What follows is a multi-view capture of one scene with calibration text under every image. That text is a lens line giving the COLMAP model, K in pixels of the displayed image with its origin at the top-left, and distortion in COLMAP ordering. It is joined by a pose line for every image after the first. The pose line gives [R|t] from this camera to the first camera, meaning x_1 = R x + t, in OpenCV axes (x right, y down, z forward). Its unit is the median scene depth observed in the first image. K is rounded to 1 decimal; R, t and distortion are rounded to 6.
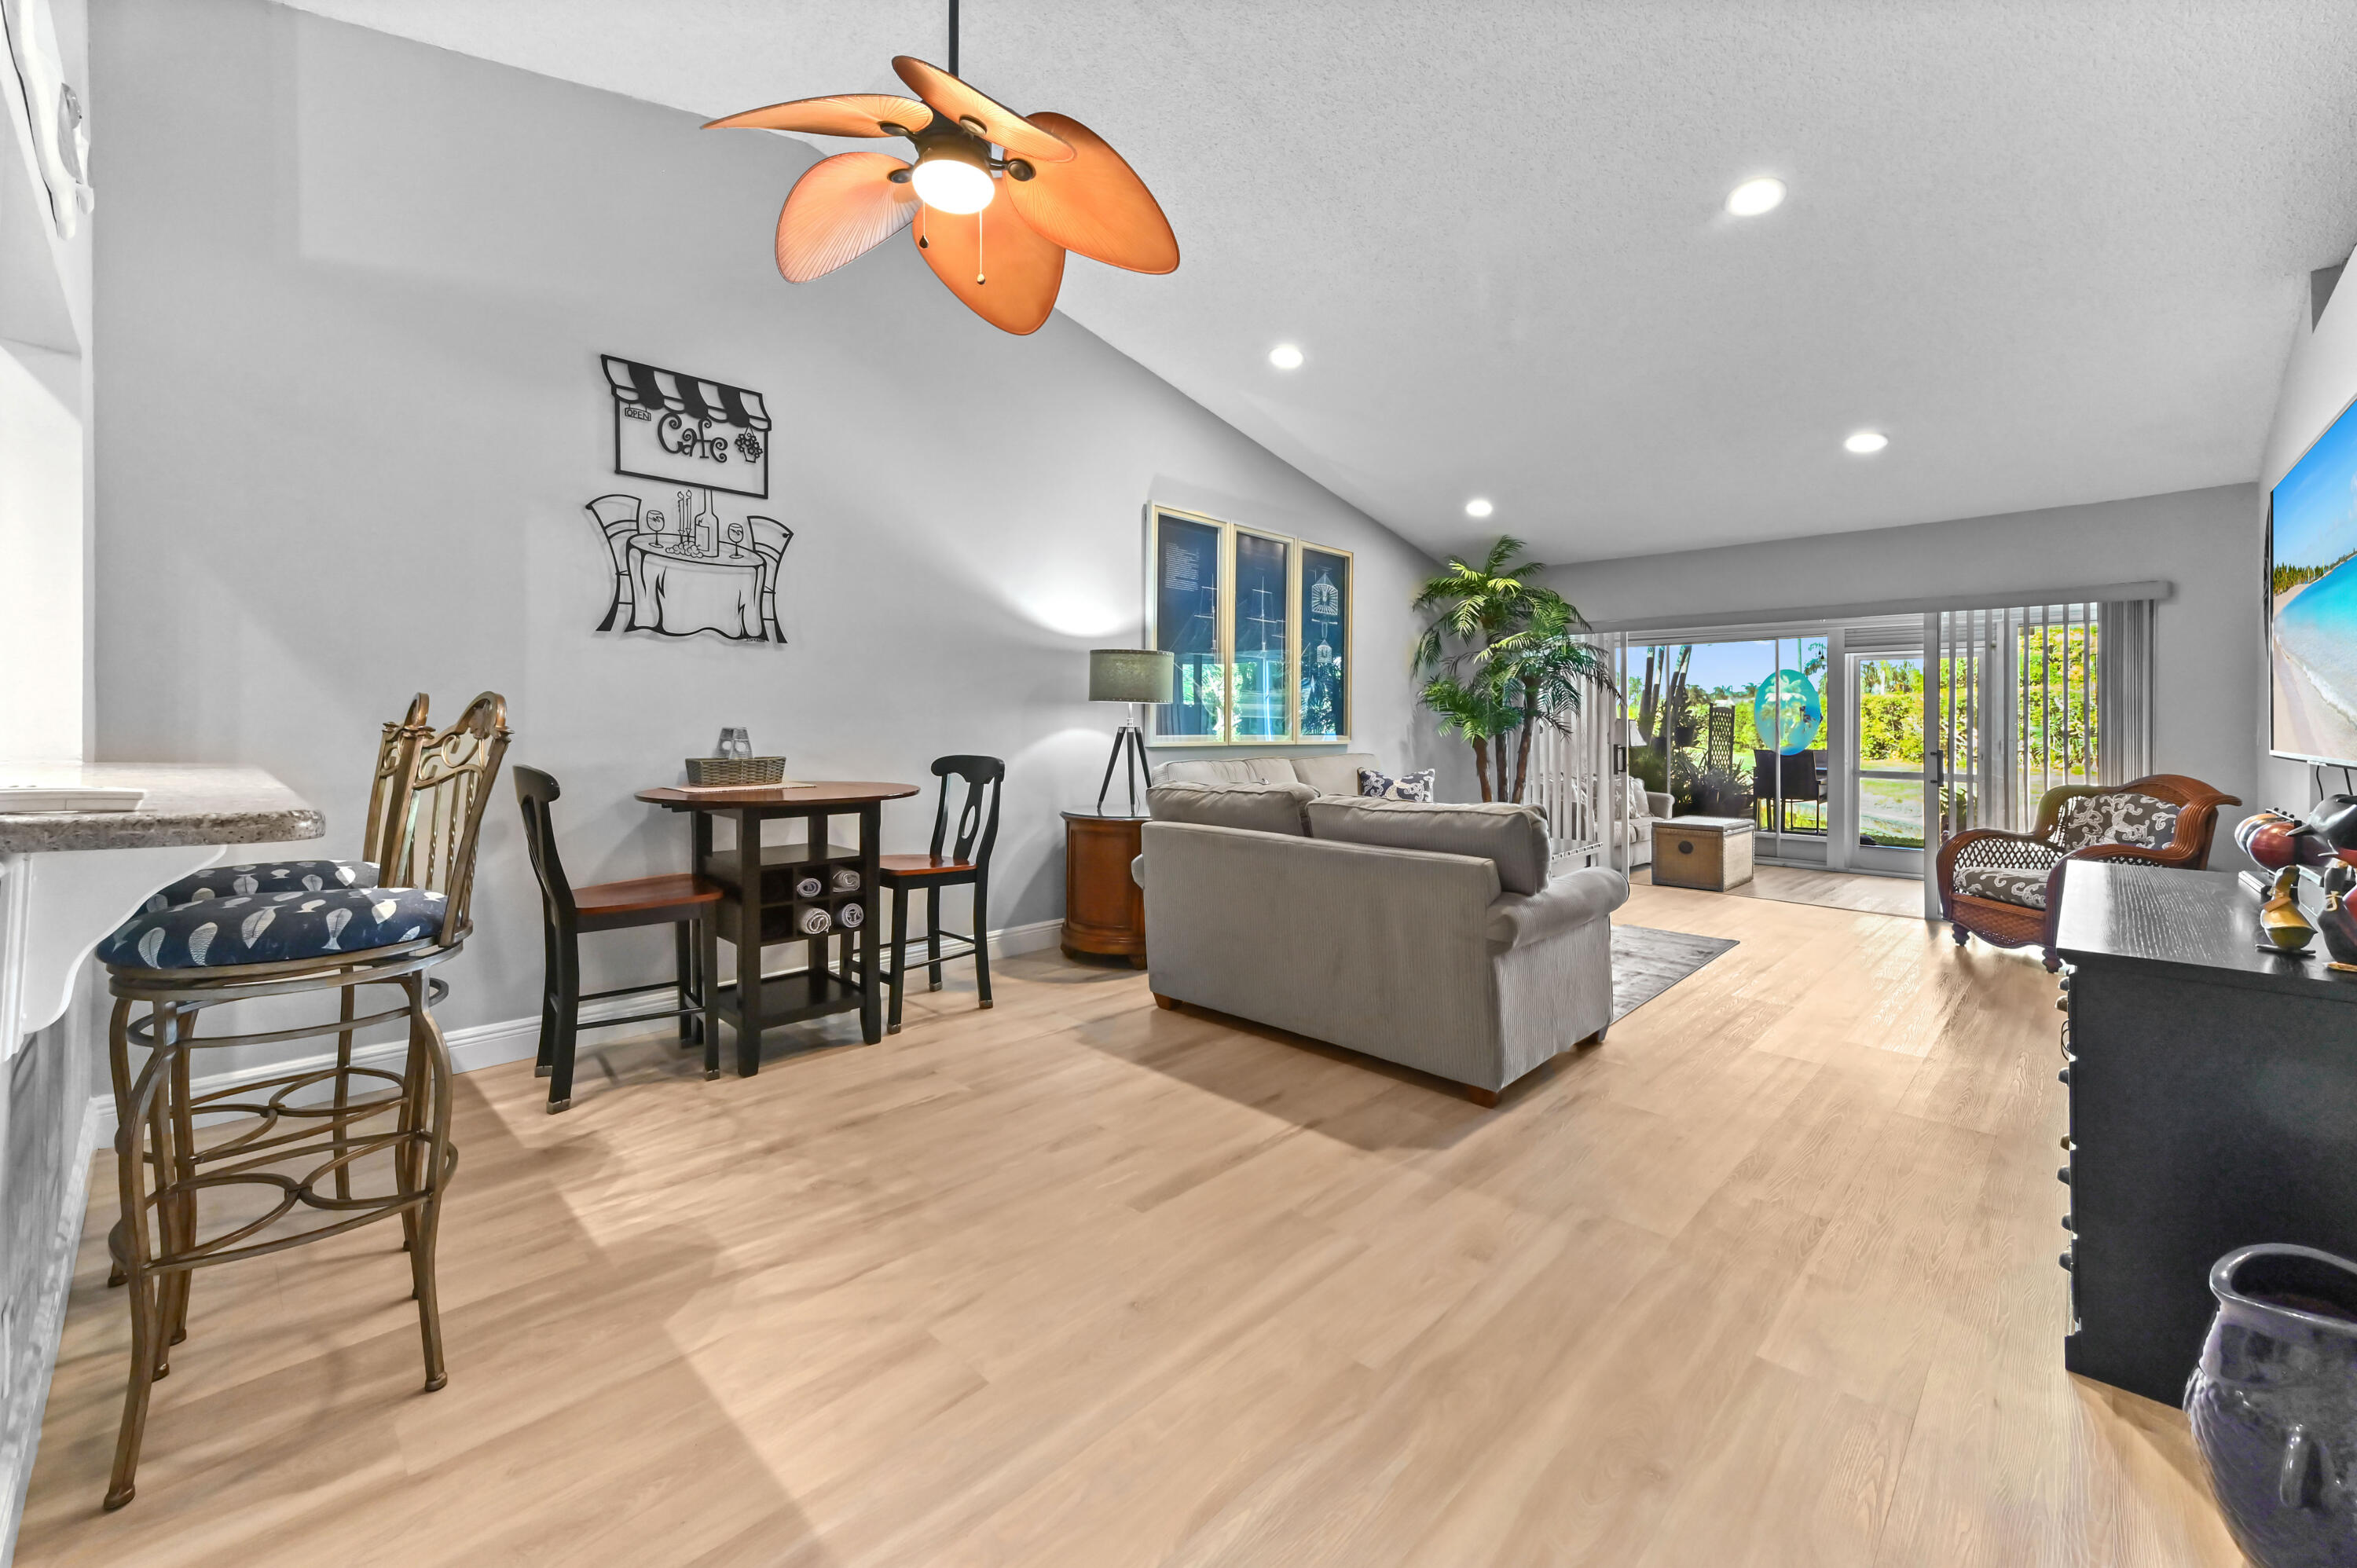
lens RADIAL K [[927.2, 0, 1174.3], [0, 927.2, 712.0], [0, 0, 1]] dist [0.006176, -0.000147]
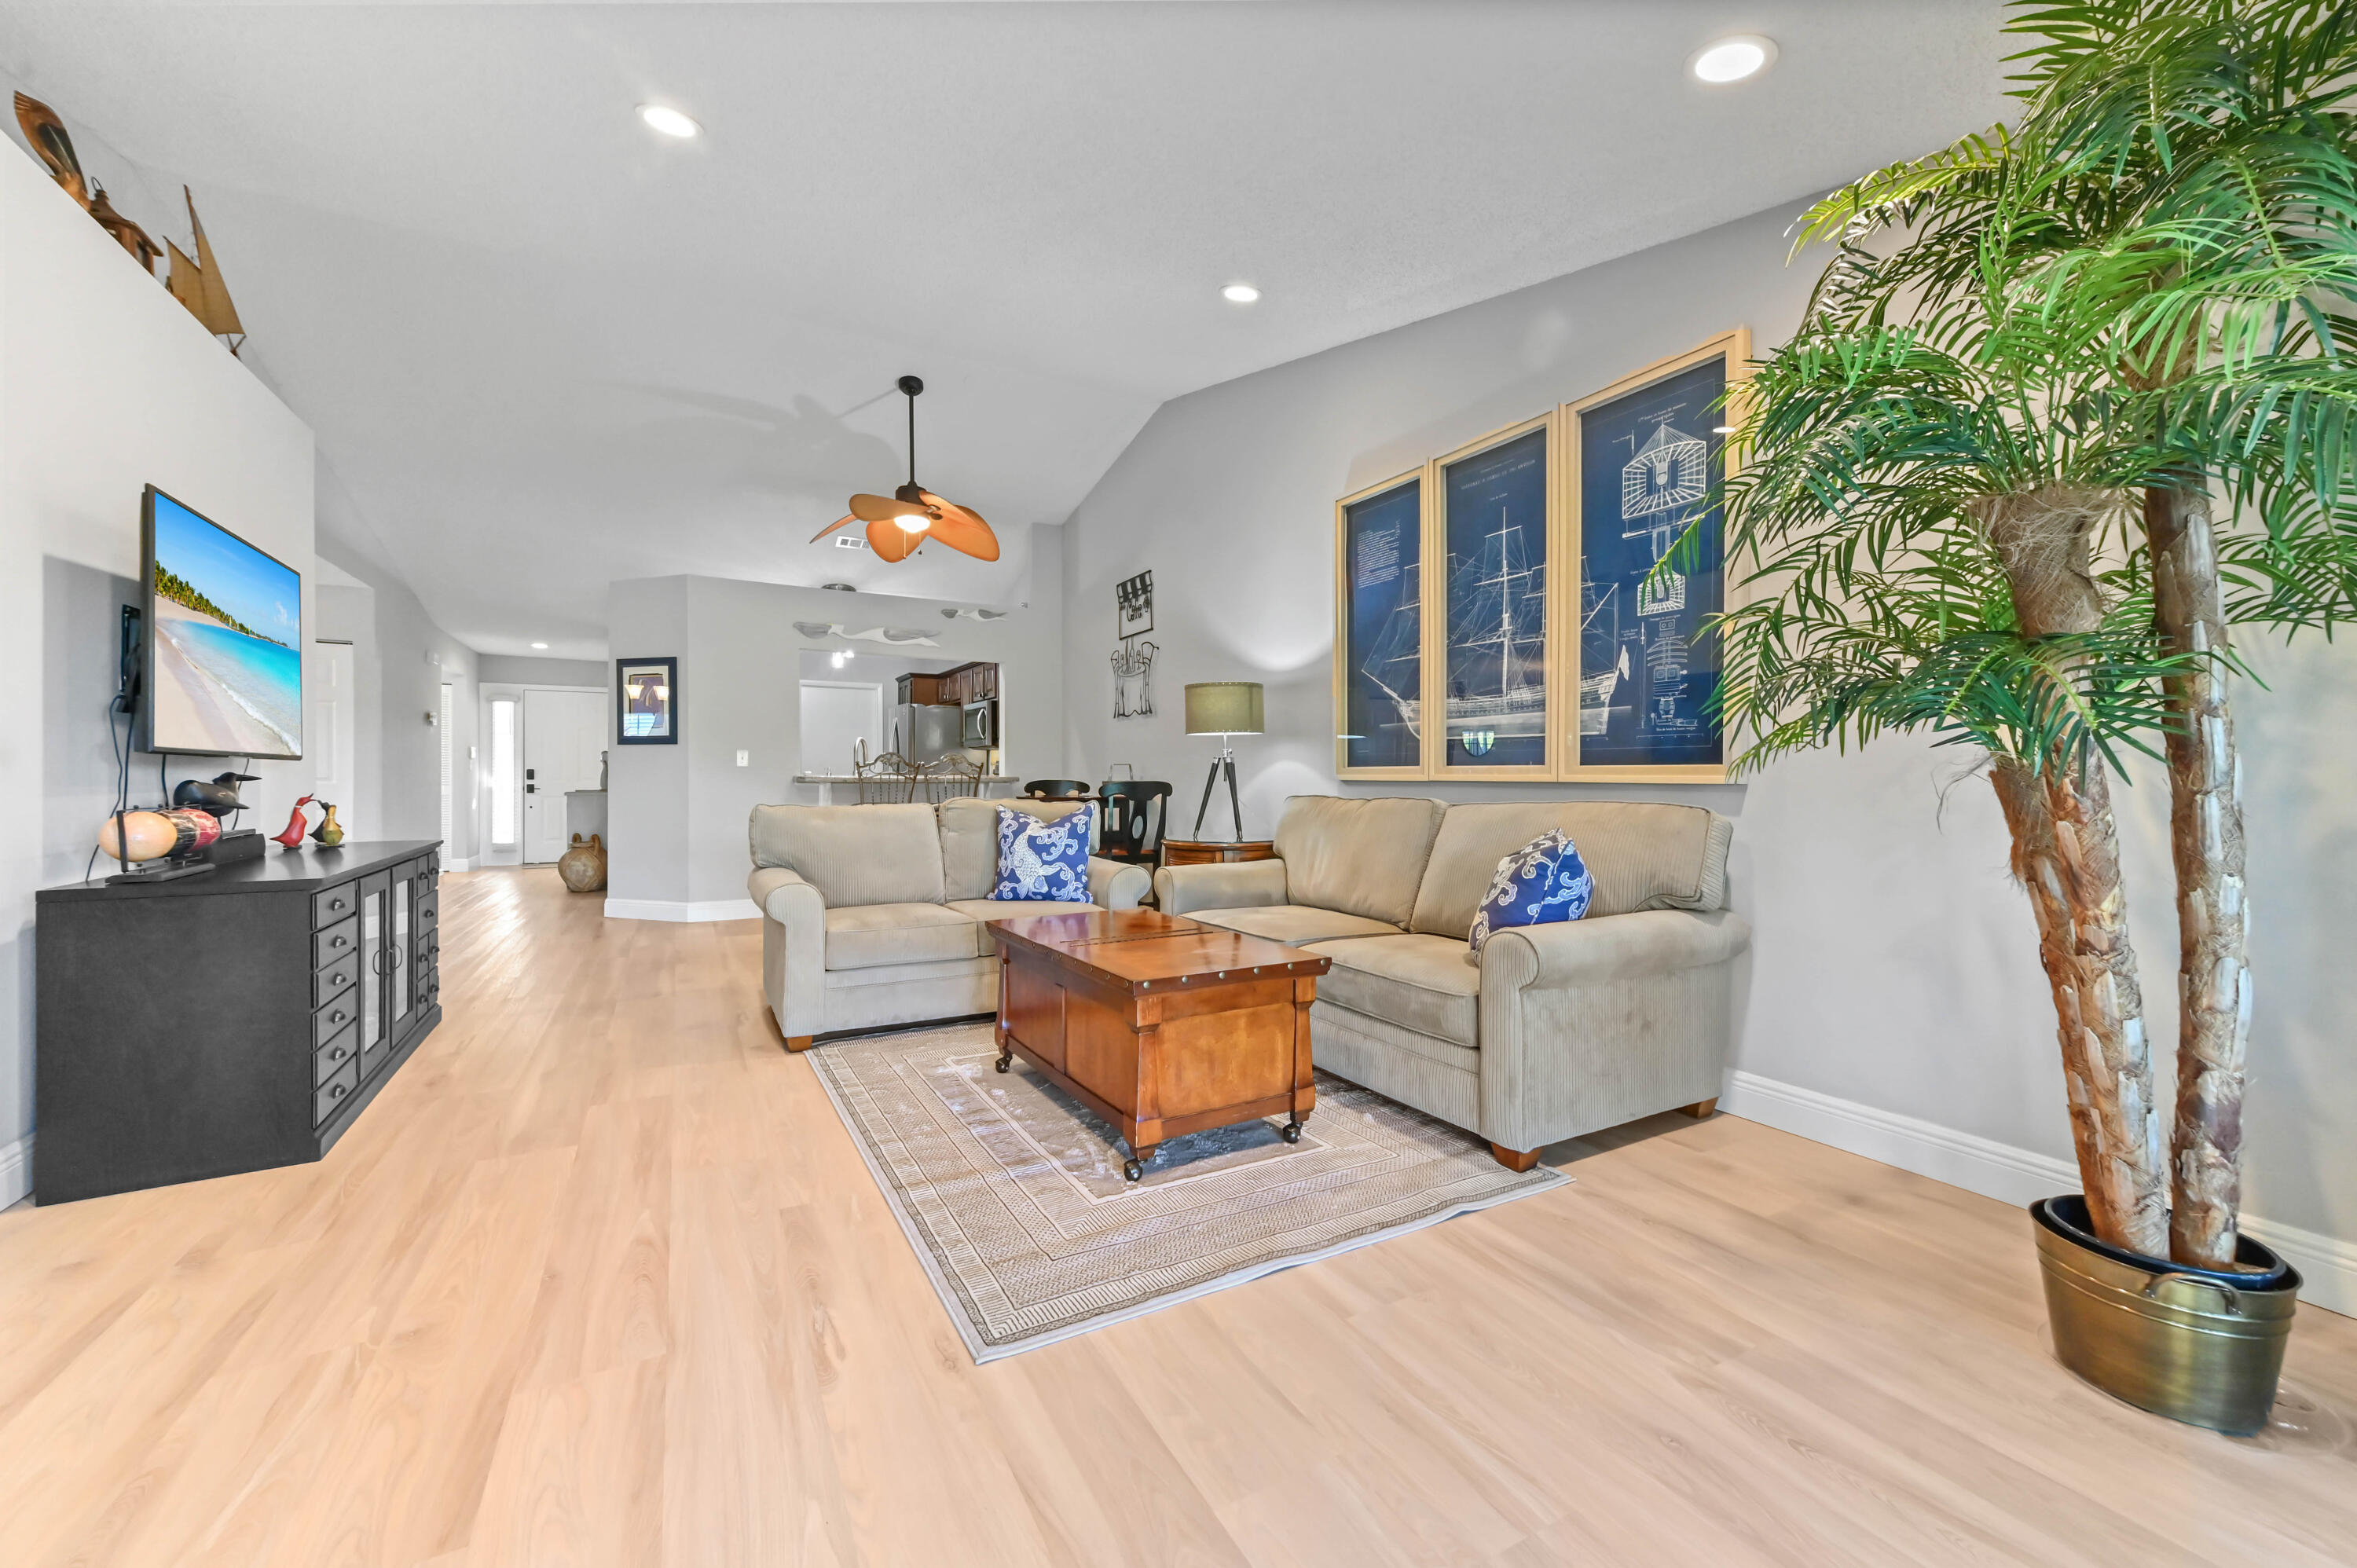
lens RADIAL K [[927.2, 0, 1183.9], [0, 927.2, 776.3], [0, 0, 1]] dist [0.006176, -0.000147]
pose [[-0.277405, -0.015076, -0.960635, 1.248333], [0.001651, 0.999868, -0.016168, 0.069219], [0.960752, -0.006071, -0.277344, 1.631075]]
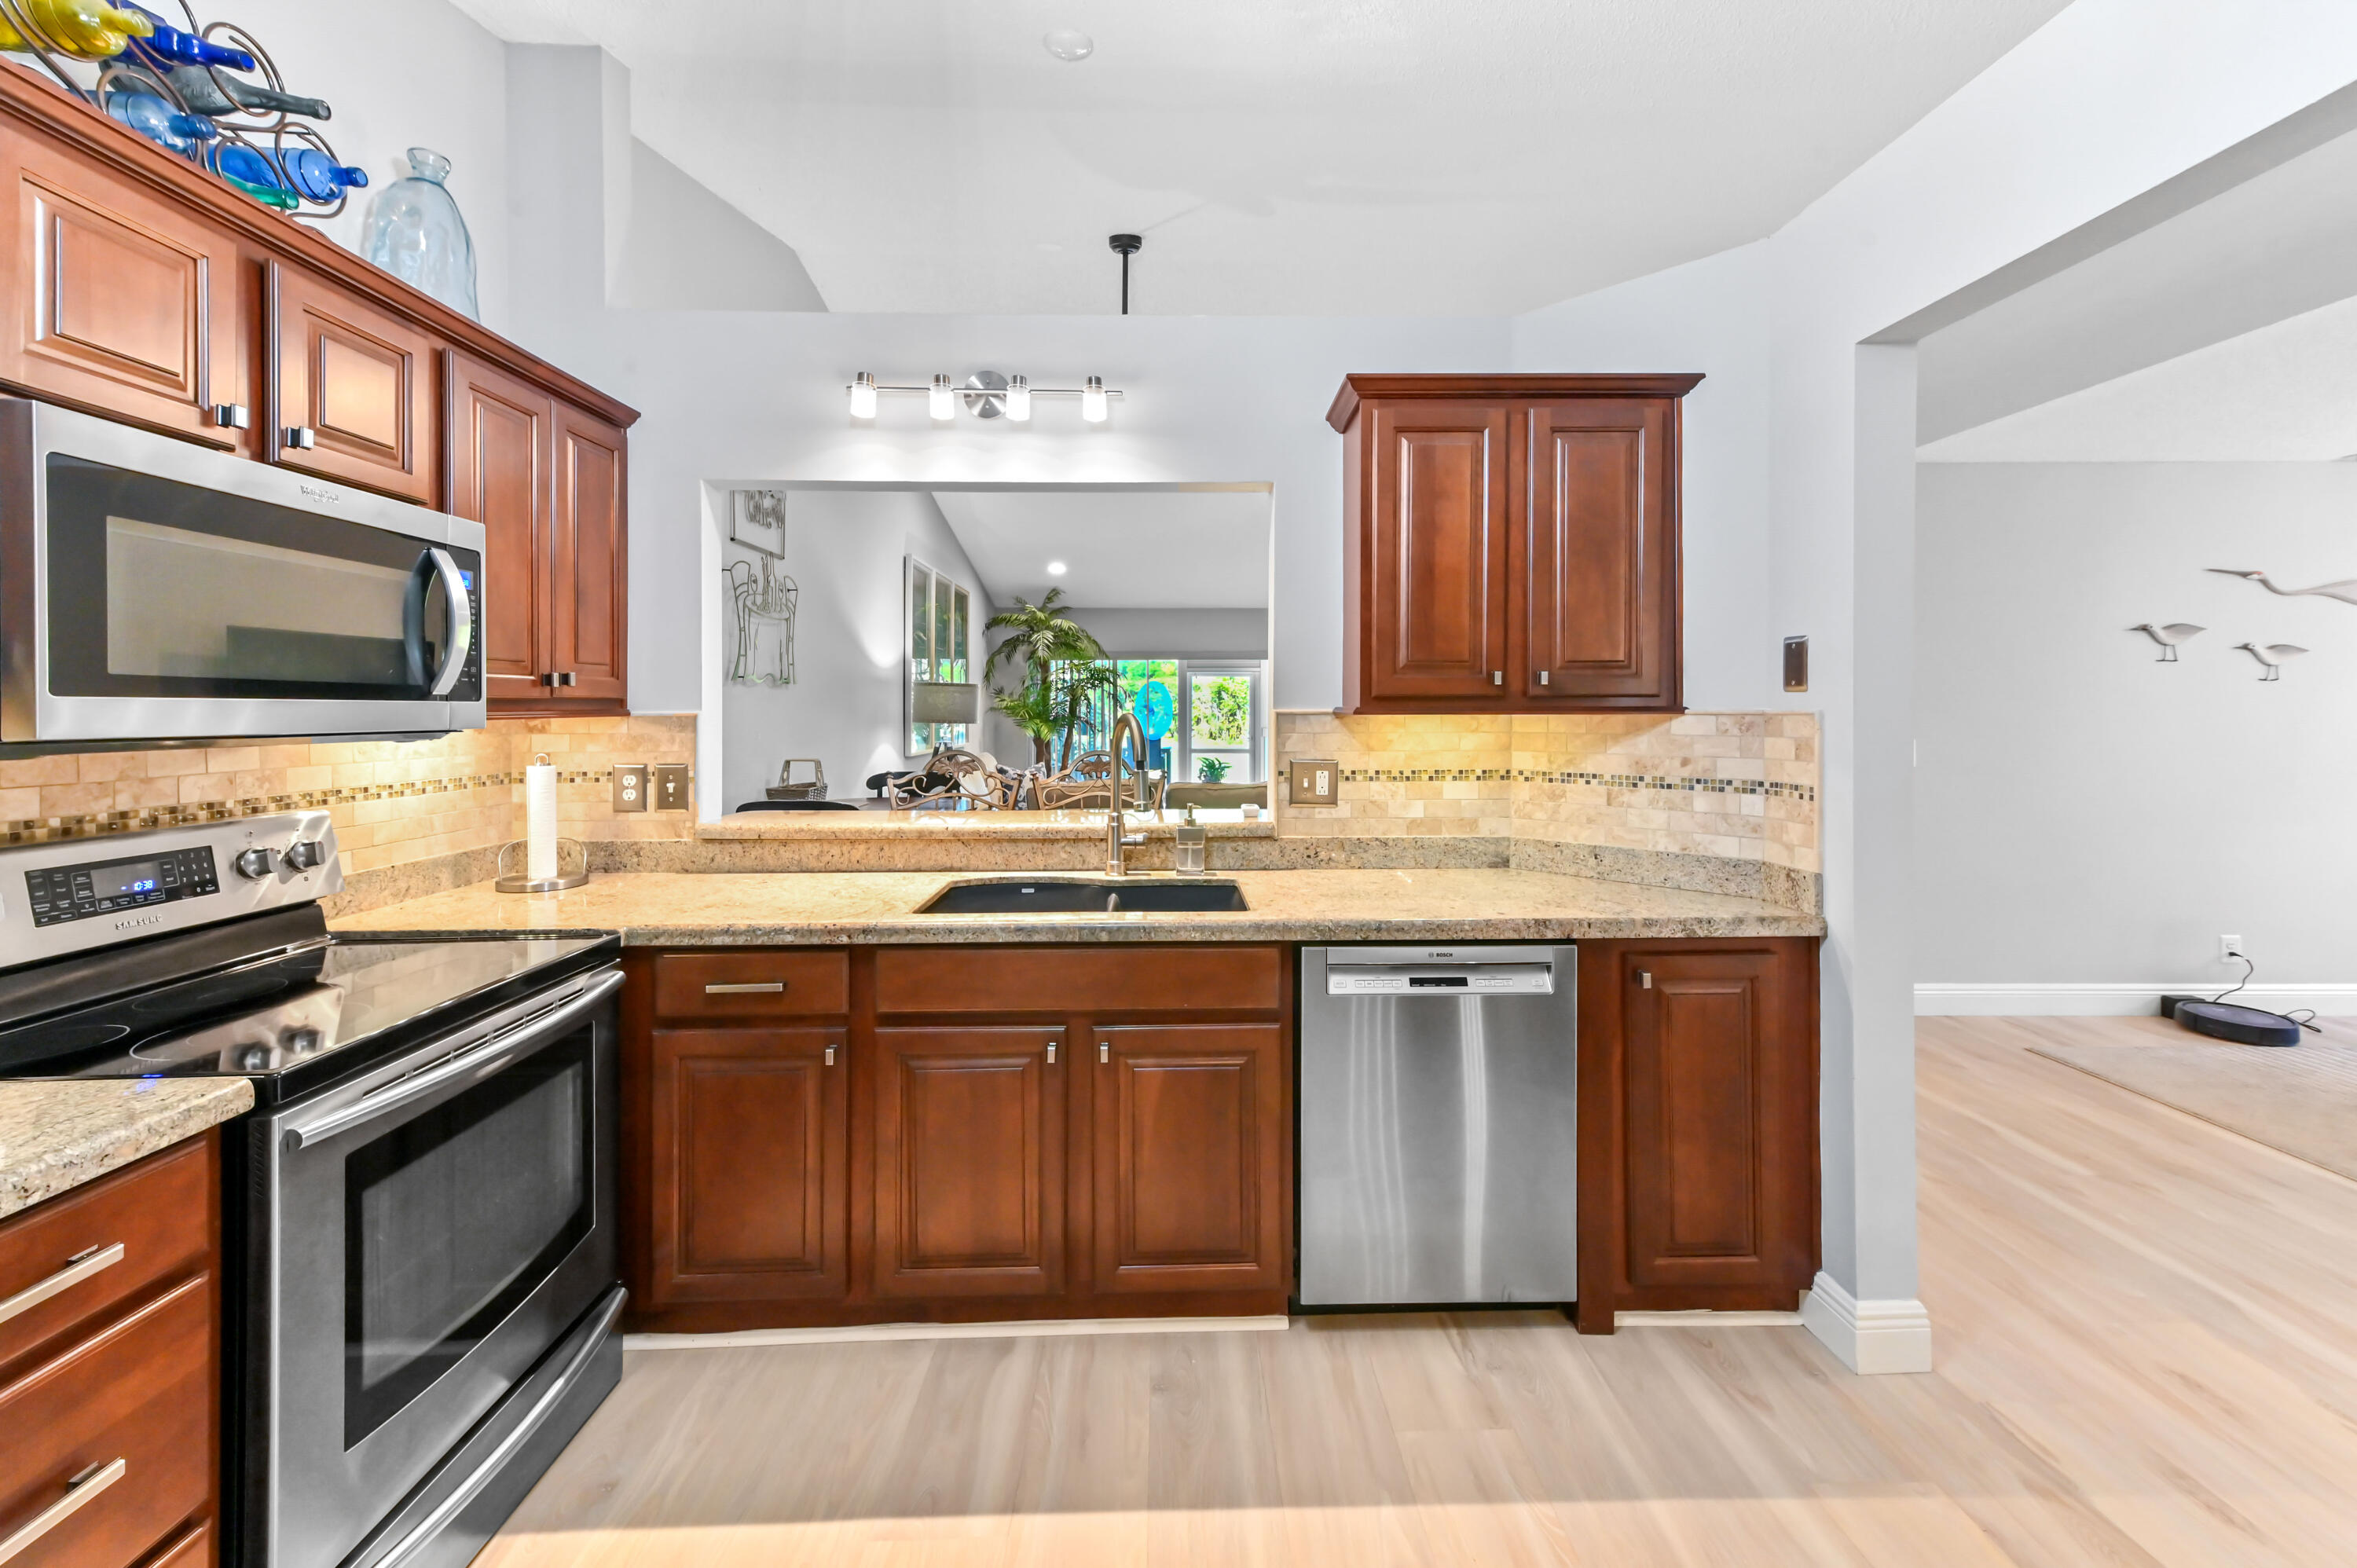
lens RADIAL K [[927.2, 0, 1176.0], [0, 927.2, 722.0], [0, 0, 1]] dist [0.006176, -0.000147]
pose [[0.706569, -0.026406, 0.707152, -1.013256], [0.007098, 0.999518, 0.030232, -0.065902], [-0.707609, -0.016342, 0.706415, -0.175160]]
